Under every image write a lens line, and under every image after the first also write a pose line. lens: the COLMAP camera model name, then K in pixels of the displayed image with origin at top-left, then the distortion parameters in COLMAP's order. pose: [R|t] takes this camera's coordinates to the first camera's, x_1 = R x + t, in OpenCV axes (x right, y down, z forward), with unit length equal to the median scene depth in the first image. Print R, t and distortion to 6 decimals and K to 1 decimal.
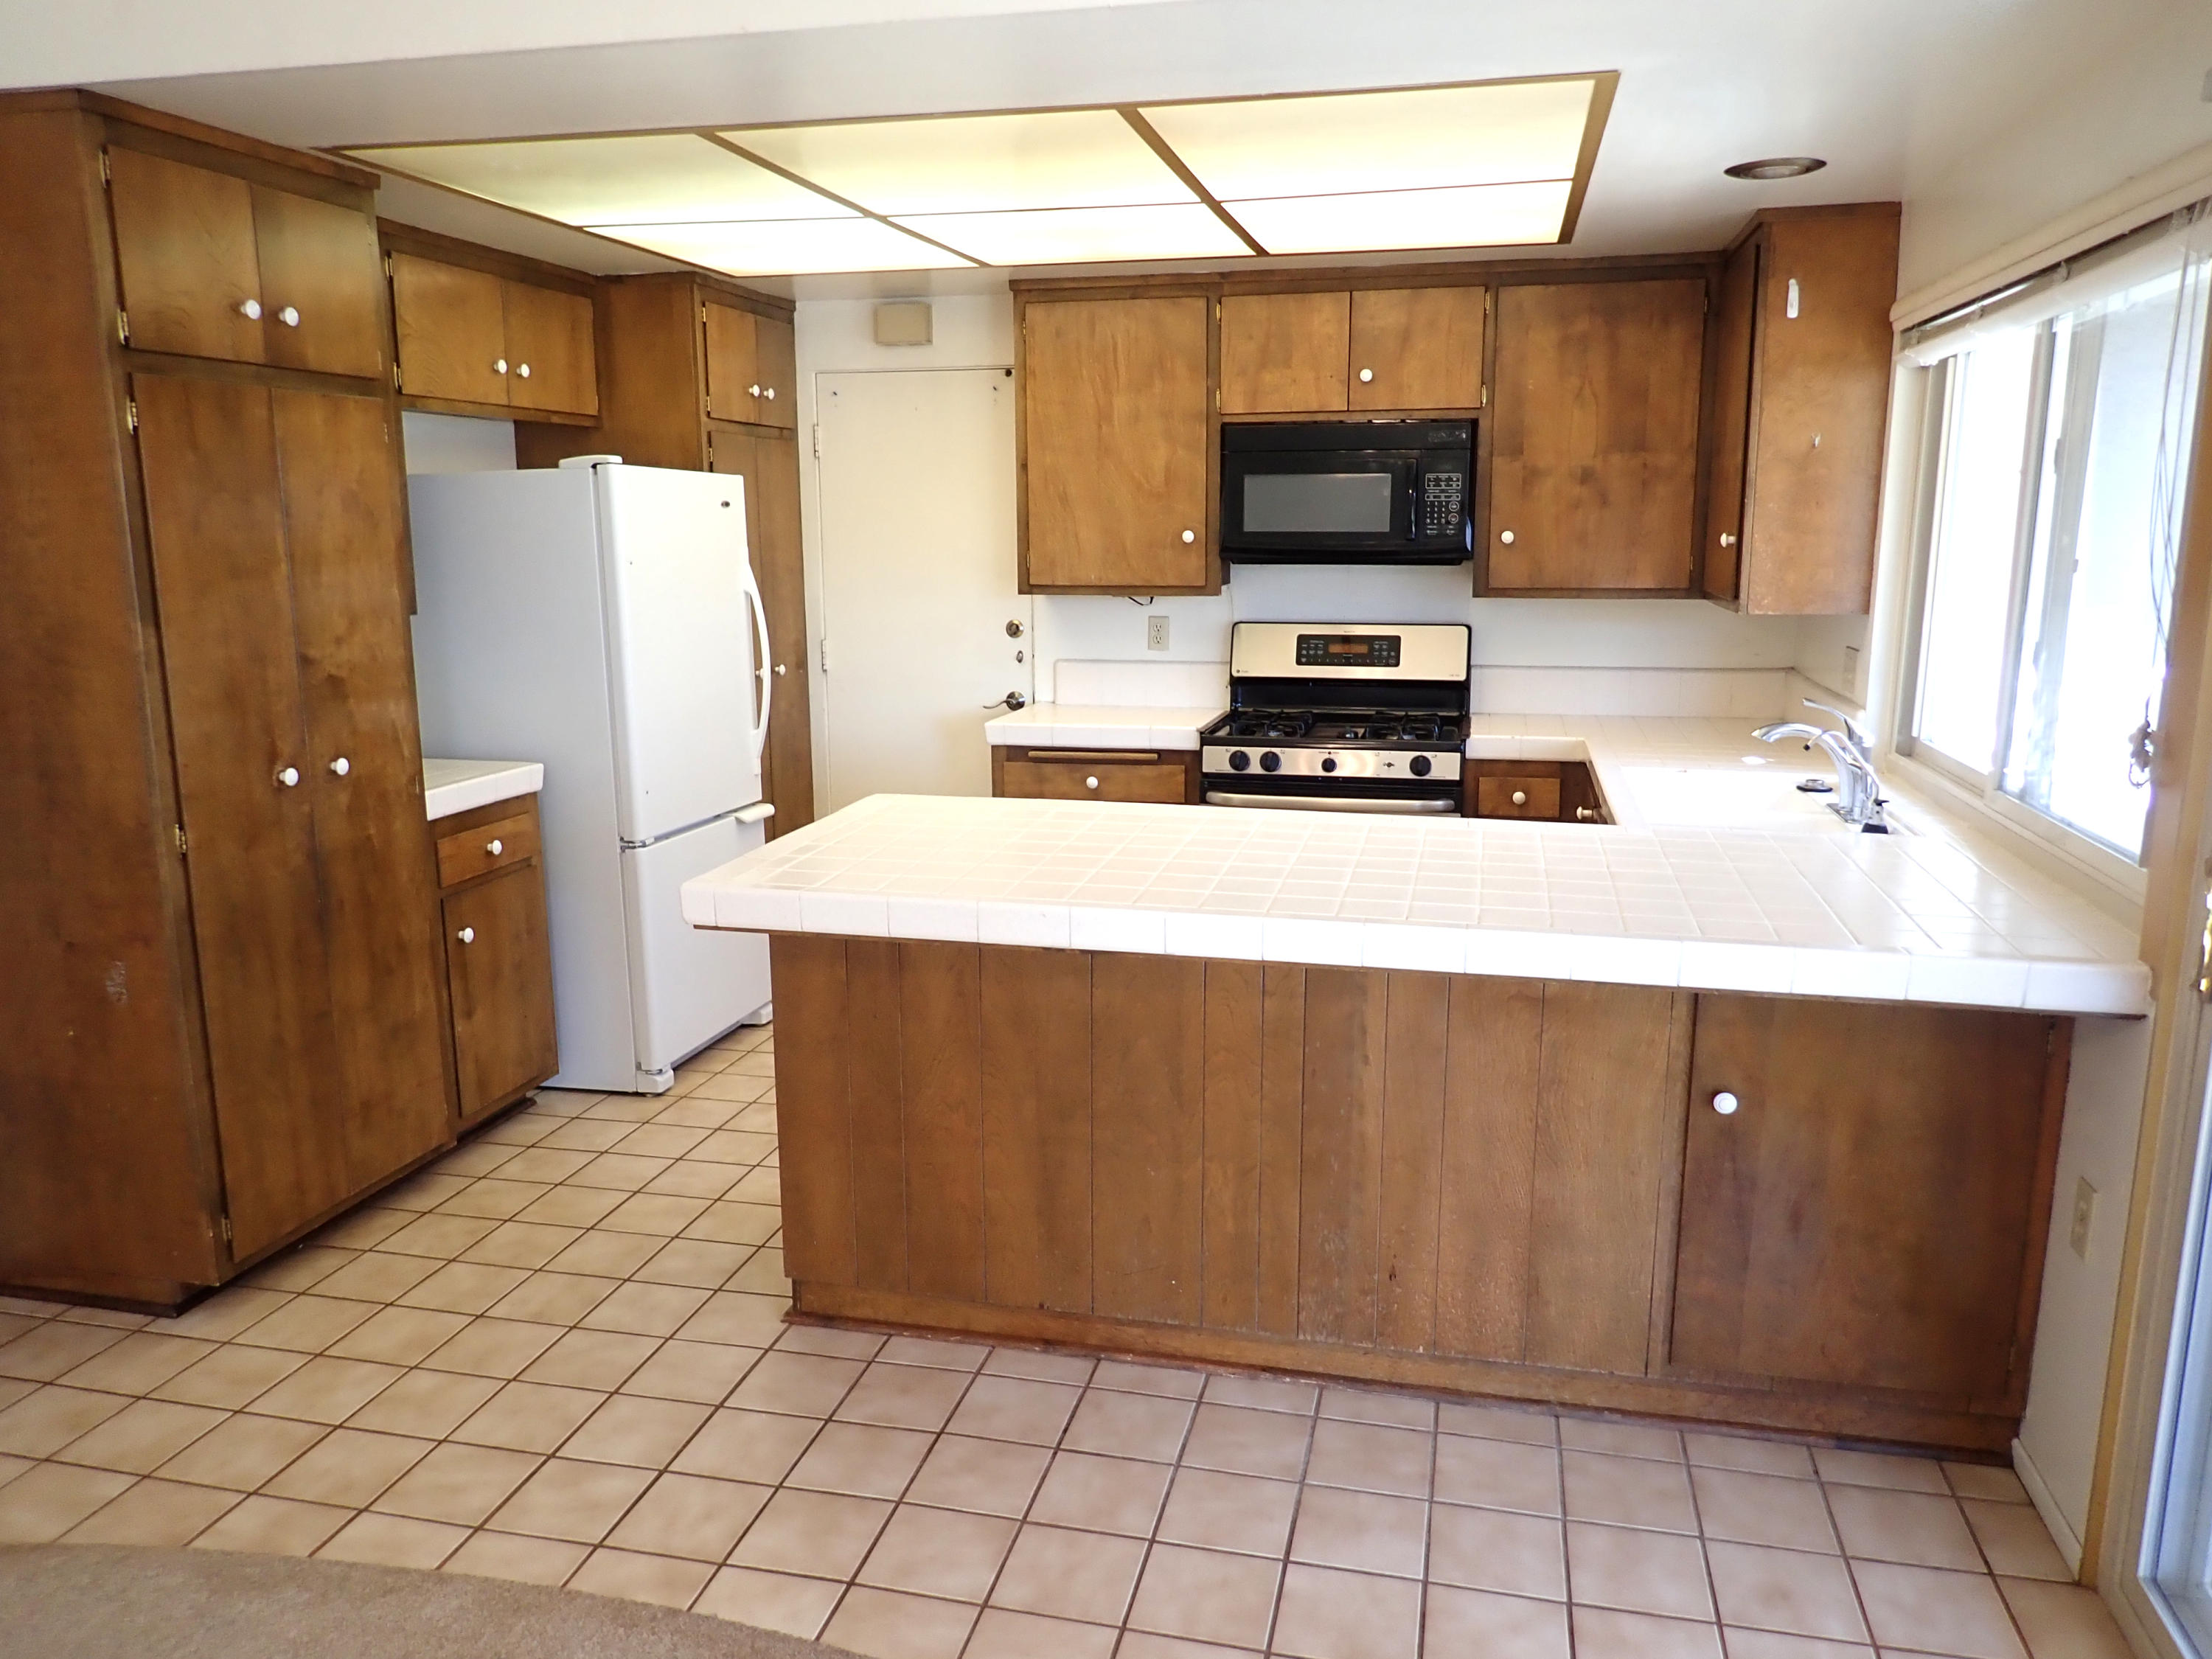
lens RADIAL K [[1626.2, 0, 1097.3], [0, 1626.2, 835.3], [0, 0, 1]] dist [0.001072, -0.009428]
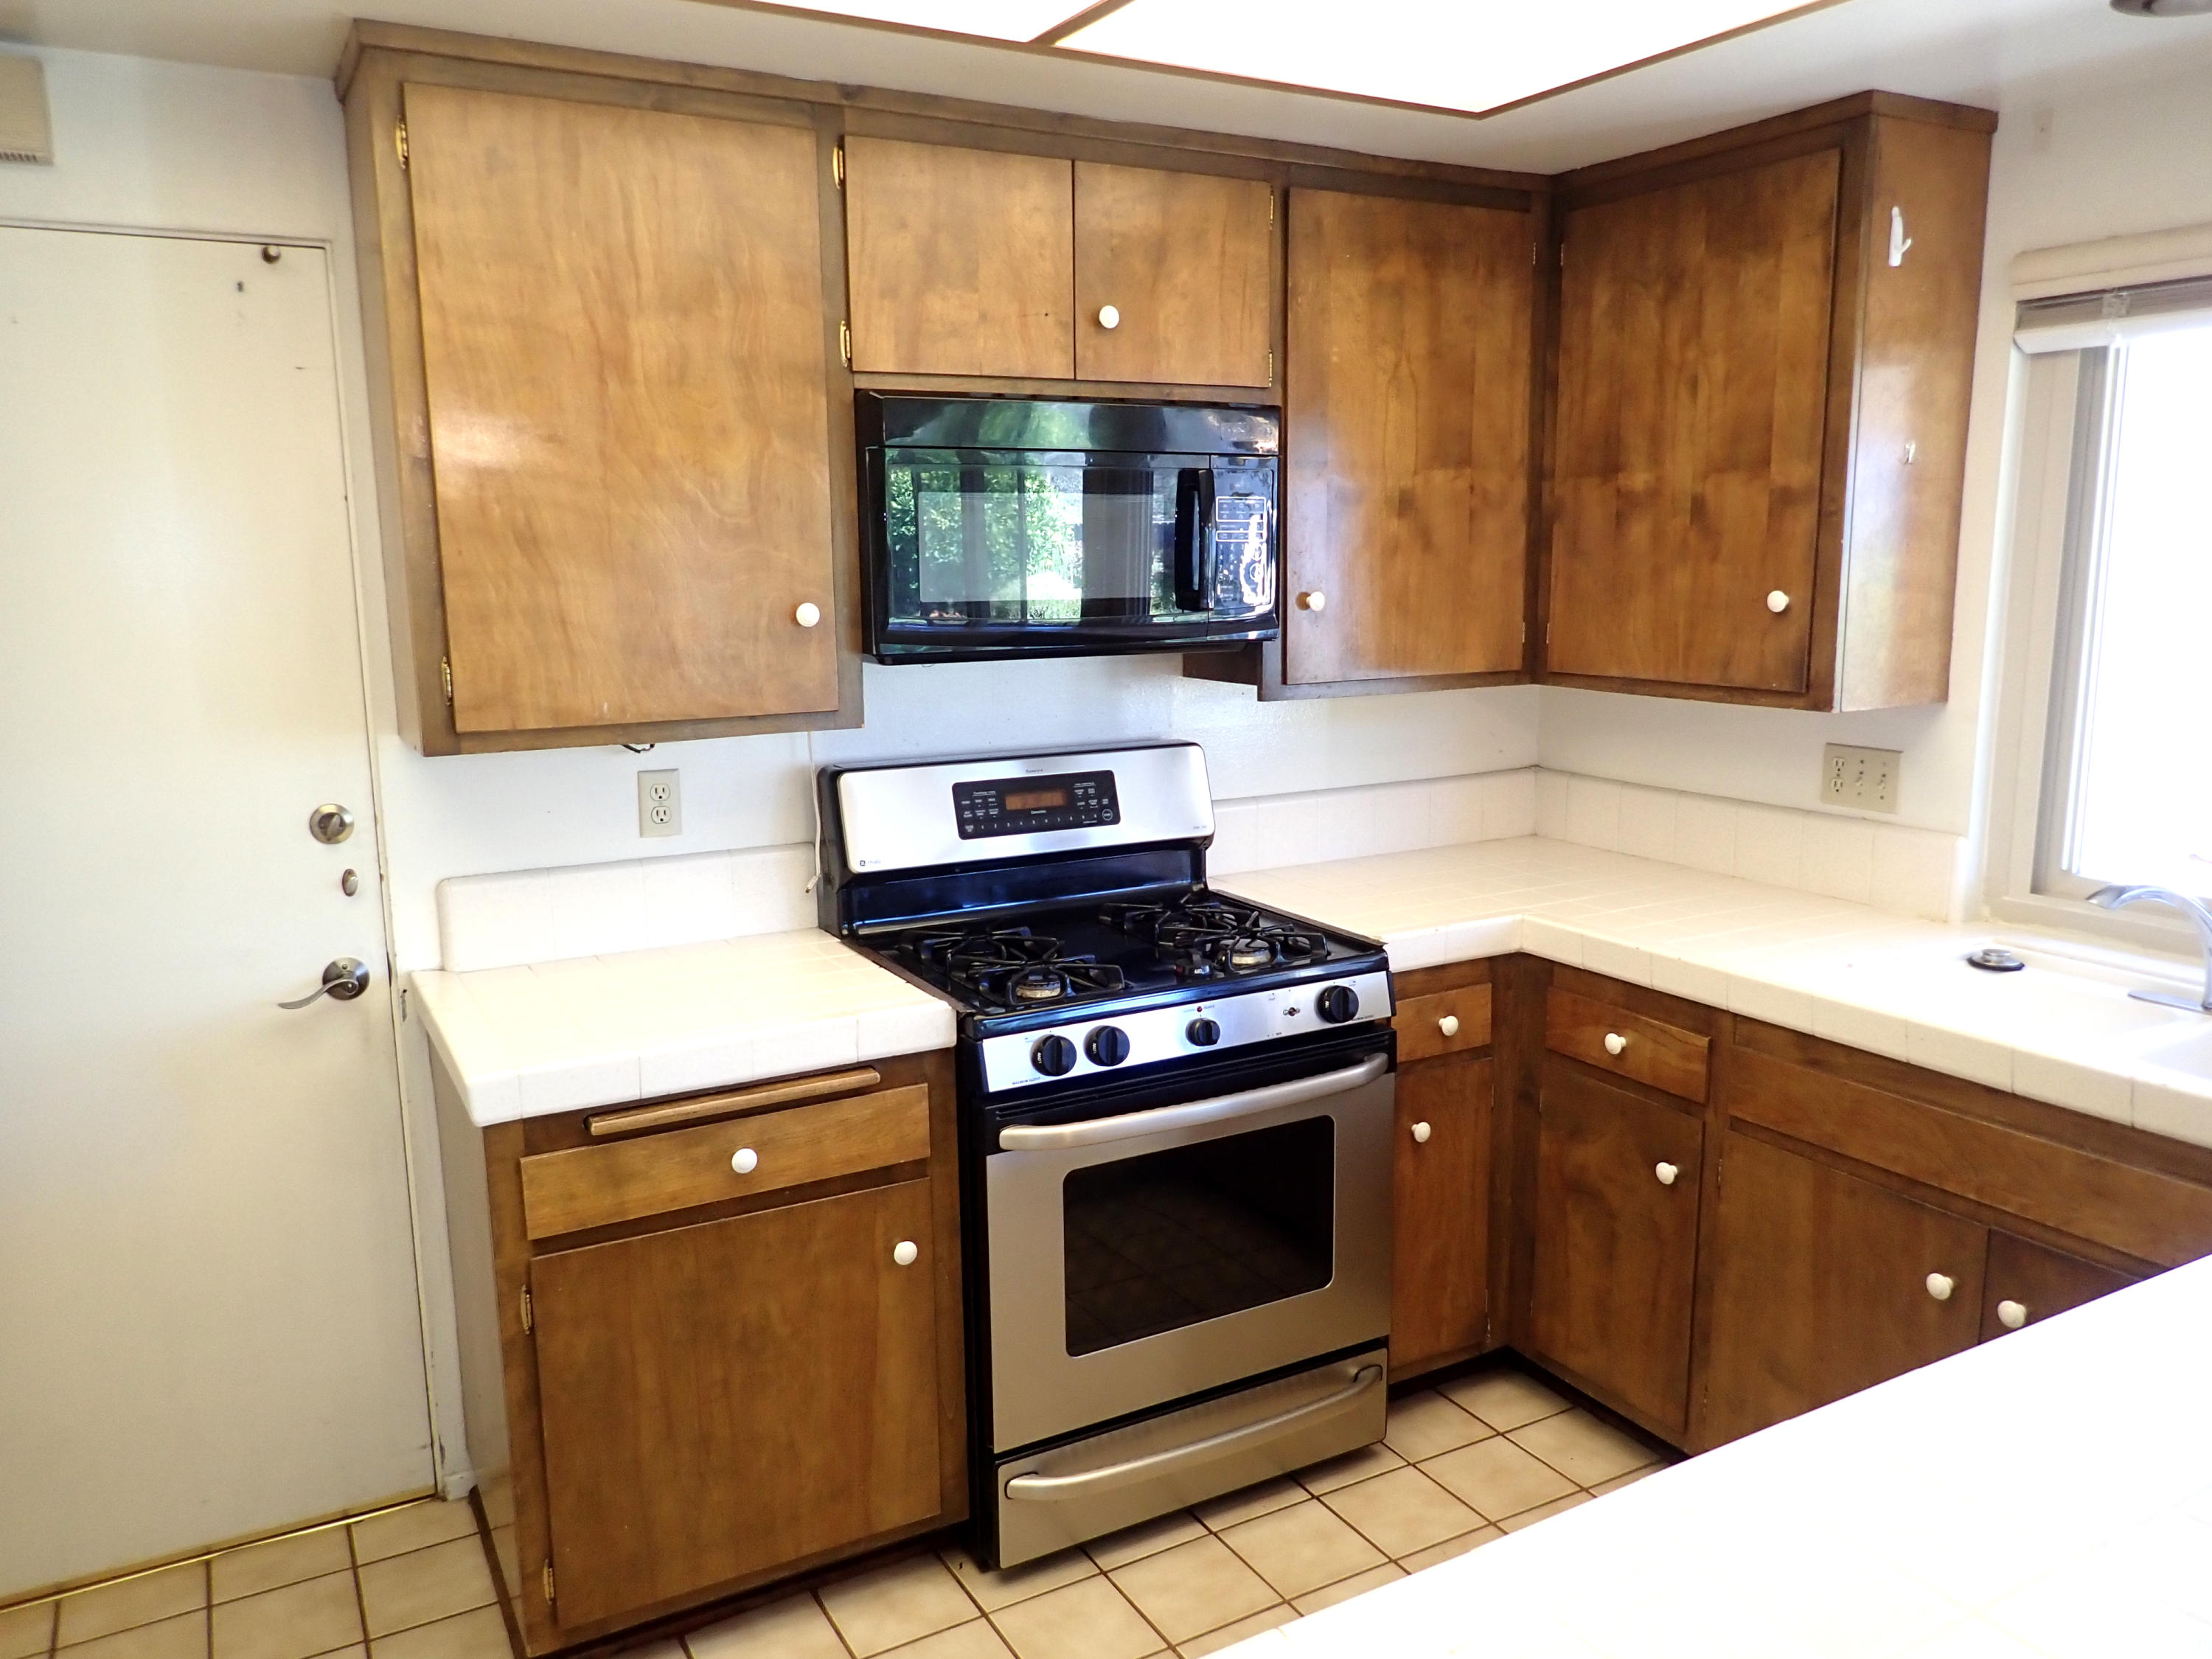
lens RADIAL K [[1626.2, 0, 1101.0], [0, 1626.2, 839.7], [0, 0, 1]] dist [0.001072, -0.009428]
pose [[0.734481, -0.123320, 0.667331, -0.232317], [0.138129, 0.989932, 0.030907, -0.126678], [-0.664424, 0.069478, 0.744120, 0.614035]]
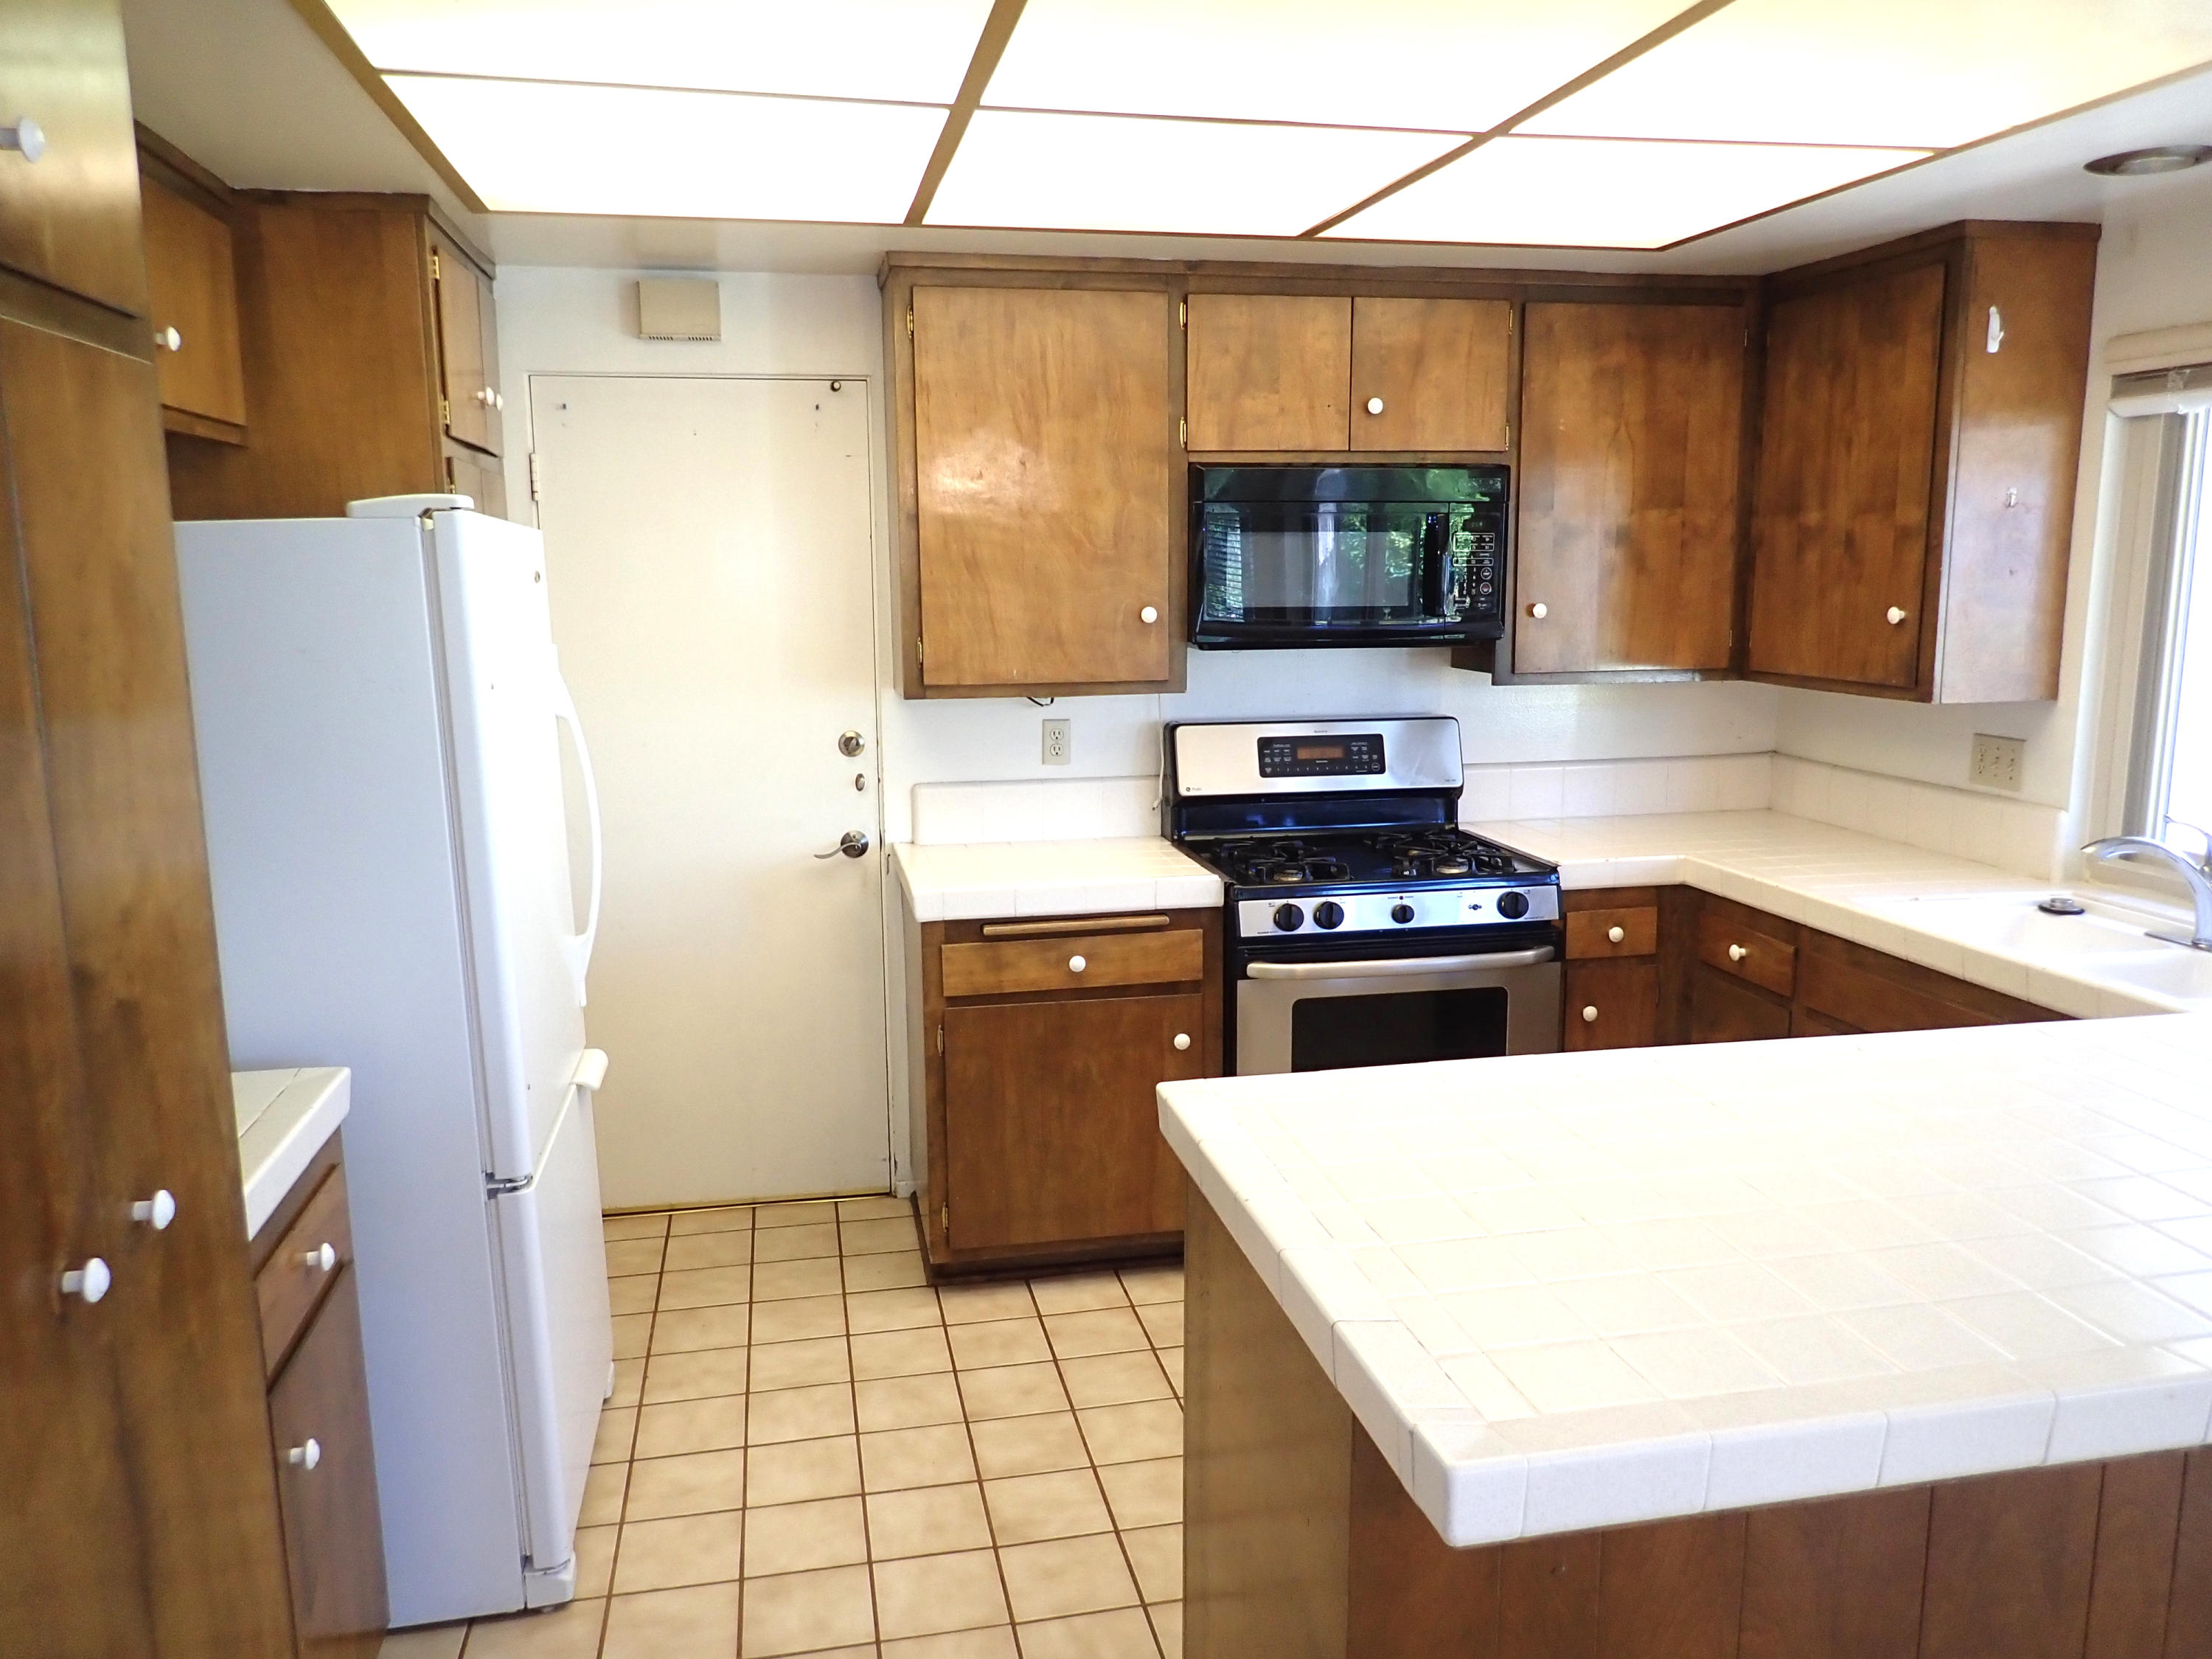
lens RADIAL K [[1626.2, 0, 1099.9], [0, 1626.2, 840.4], [0, 0, 1]] dist [0.001072, -0.009428]
pose [[0.906526, -0.073583, 0.415688, -0.297327], [0.084431, 0.996399, -0.007749, -0.082990], [-0.413621, 0.042122, 0.909474, 0.364291]]
